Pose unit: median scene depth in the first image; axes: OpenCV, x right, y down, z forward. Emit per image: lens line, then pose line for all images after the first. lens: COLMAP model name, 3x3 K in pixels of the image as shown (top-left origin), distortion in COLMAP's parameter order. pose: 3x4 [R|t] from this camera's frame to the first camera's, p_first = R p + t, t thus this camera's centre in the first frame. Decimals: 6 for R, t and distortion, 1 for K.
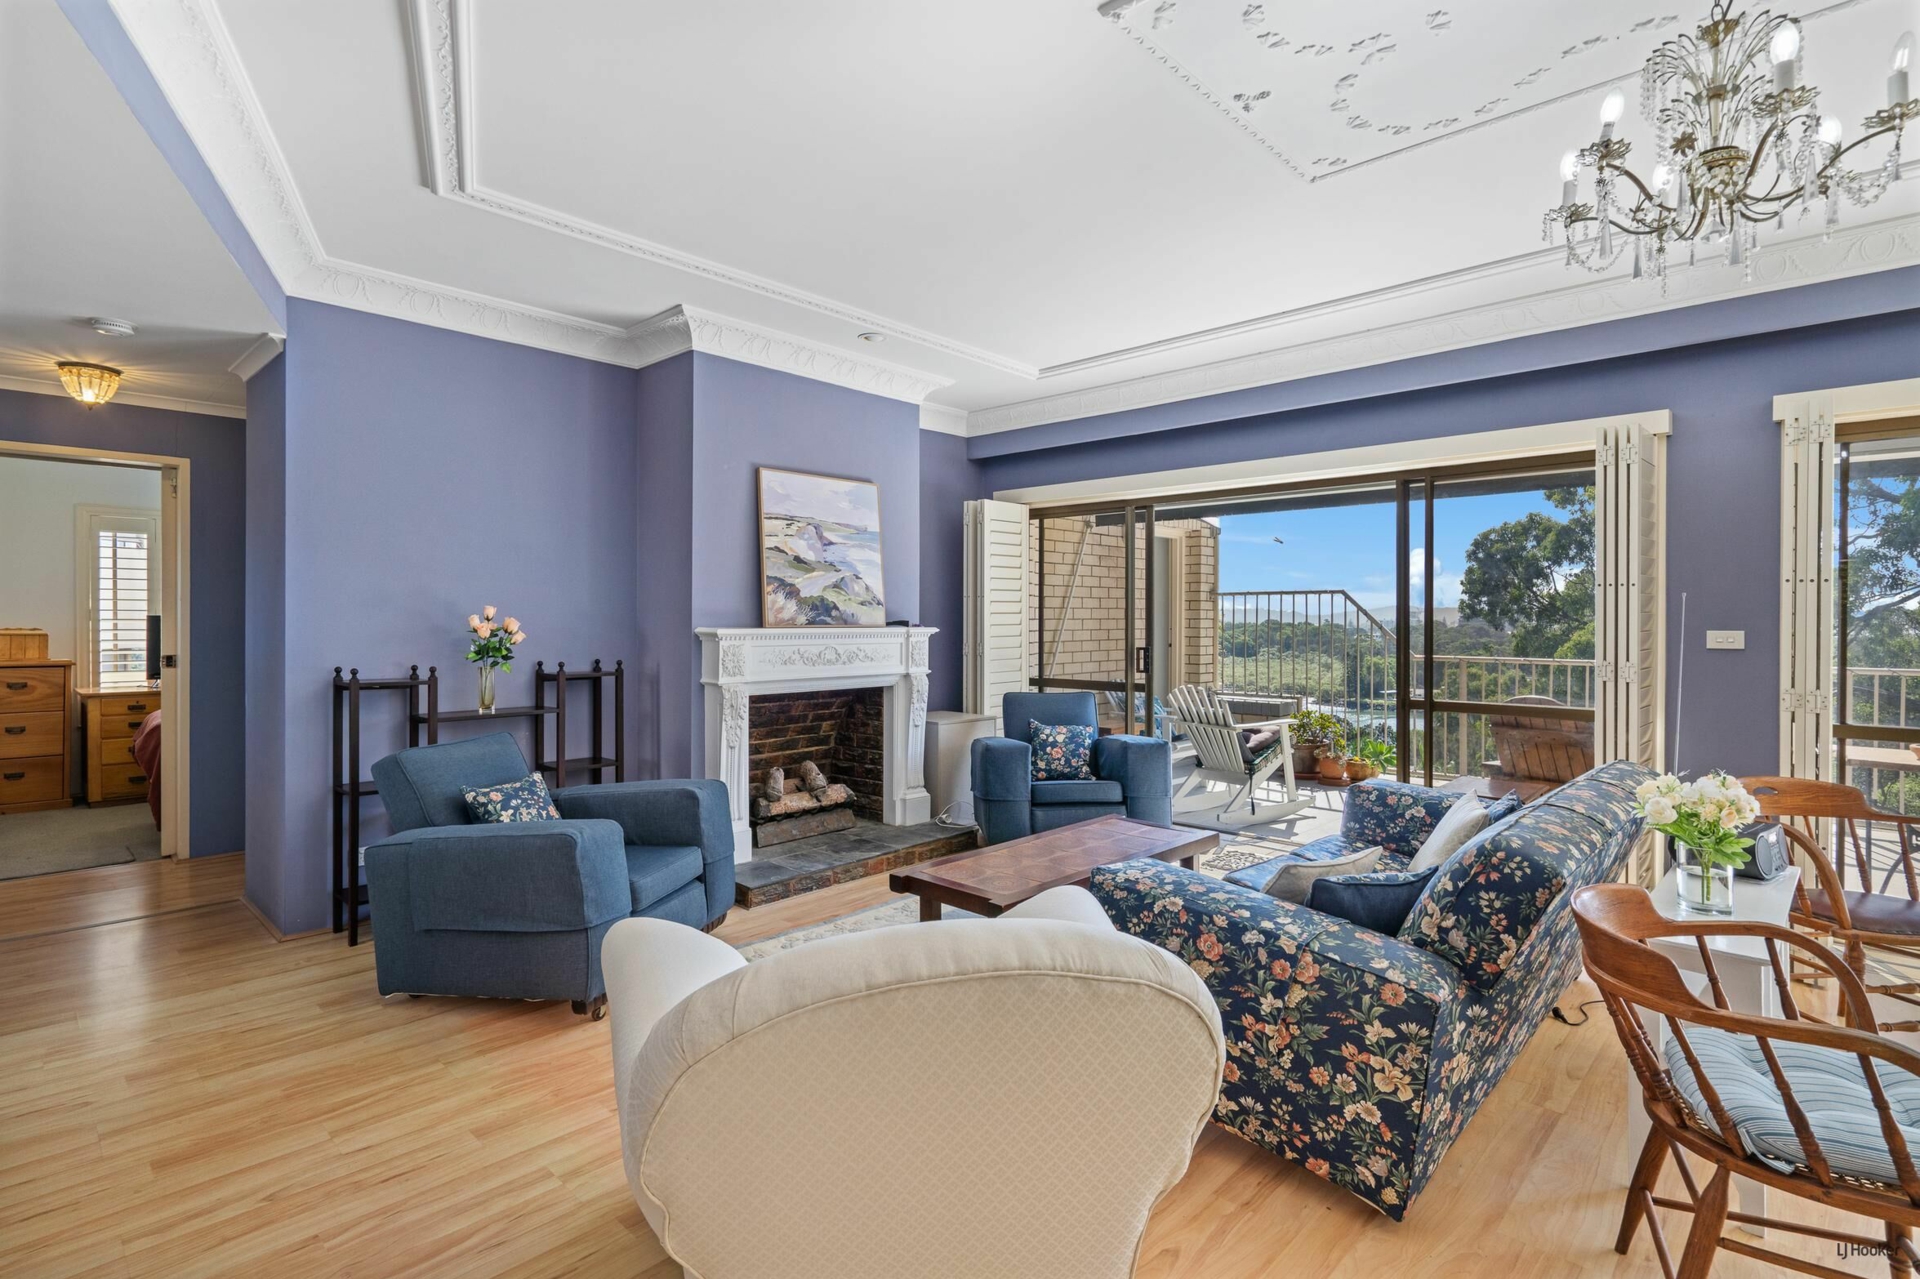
lens RADIAL K [[933.7, 0, 931.1], [0, 933.7, 617.7], [0, 0, 1]] dist [-0.000821, 0.001366]
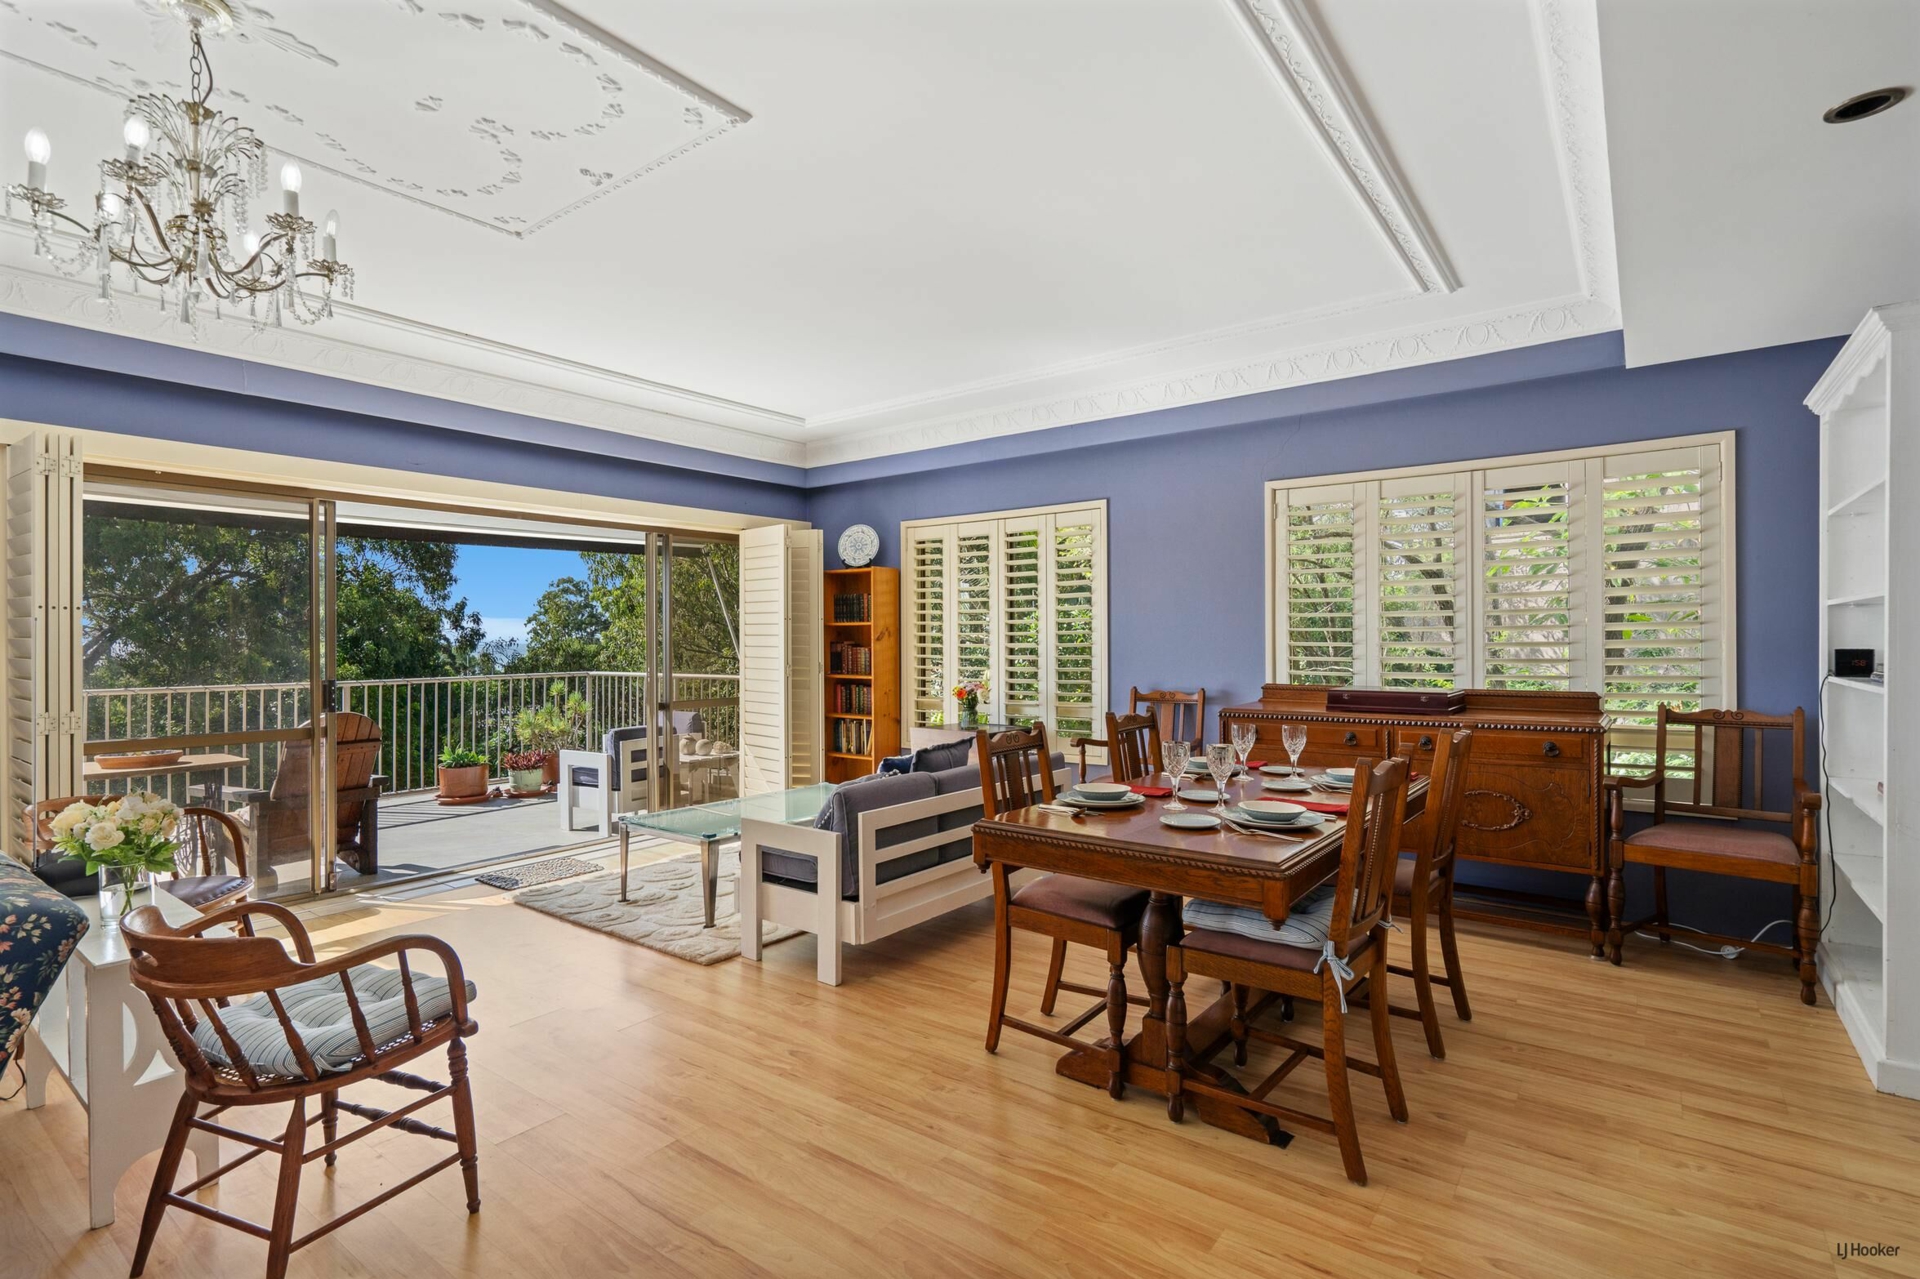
lens RADIAL K [[913.9, 0, 960.0], [0, 913.9, 639.5], [0, 0, 1]] dist [-0.008877, 0.000580]
pose [[-0.140500, -0.000096, 0.990081, -0.134369], [0.005200, 0.999986, 0.000835, 0.000302], [-0.990067, 0.005266, -0.140497, 0.100880]]
